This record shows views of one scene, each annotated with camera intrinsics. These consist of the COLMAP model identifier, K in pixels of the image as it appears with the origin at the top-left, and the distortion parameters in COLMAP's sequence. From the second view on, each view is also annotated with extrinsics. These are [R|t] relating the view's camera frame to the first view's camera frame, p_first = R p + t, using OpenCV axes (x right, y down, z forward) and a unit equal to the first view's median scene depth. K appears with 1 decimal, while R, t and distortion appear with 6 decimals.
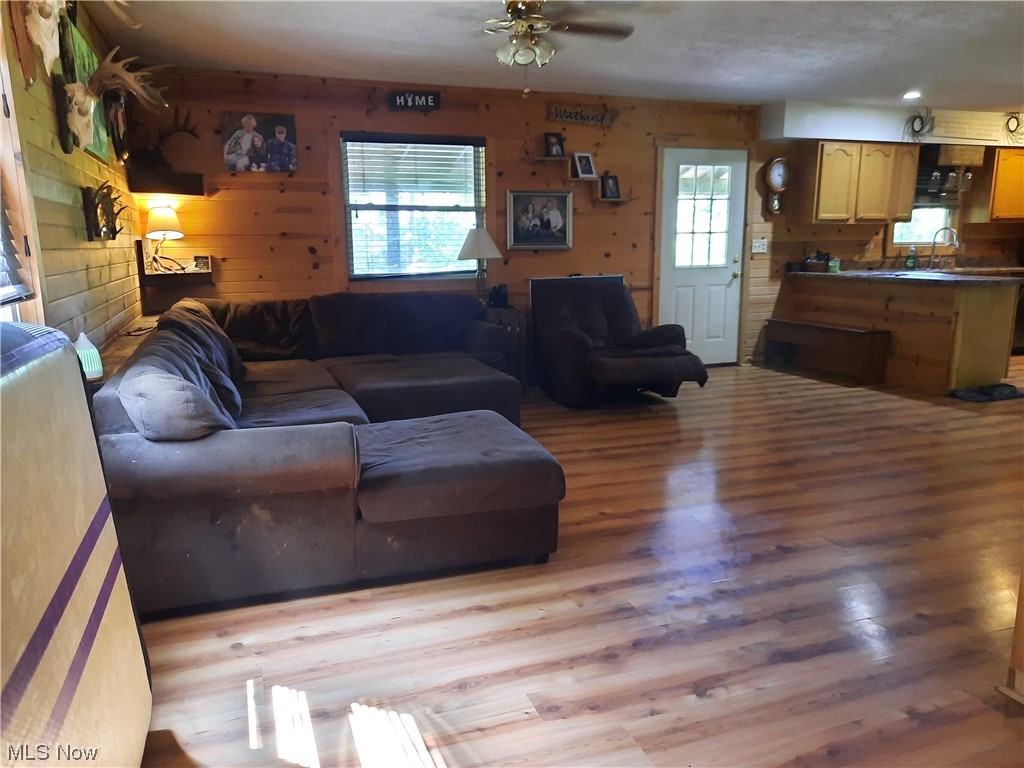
lens RADIAL K [[800.7, 0, 452.3], [0, 800.7, 397.0], [0, 0, 1]] dist [0.060407, -0.058830]
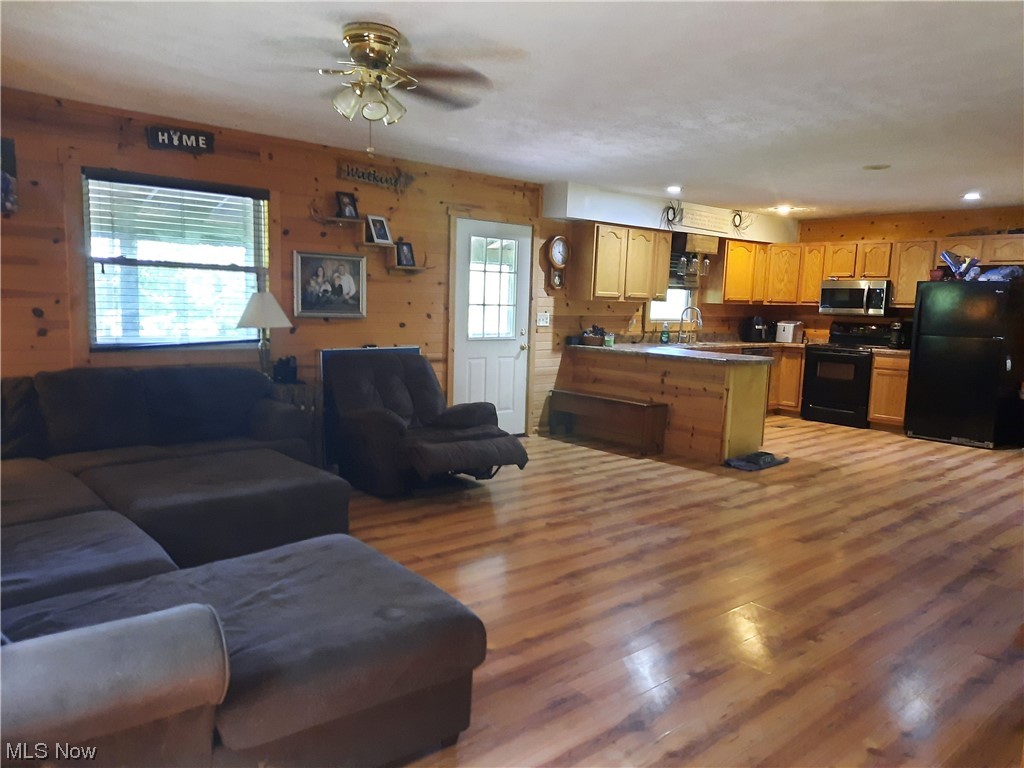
lens RADIAL K [[800.7, 0, 504.1], [0, 800.7, 386.8], [0, 0, 1]] dist [0.060407, -0.058830]
pose [[0.917615, -0.010794, 0.397323, -0.073801], [0.039683, 0.997125, -0.064558, -0.043504], [-0.395484, 0.075006, 0.915405, 0.115394]]
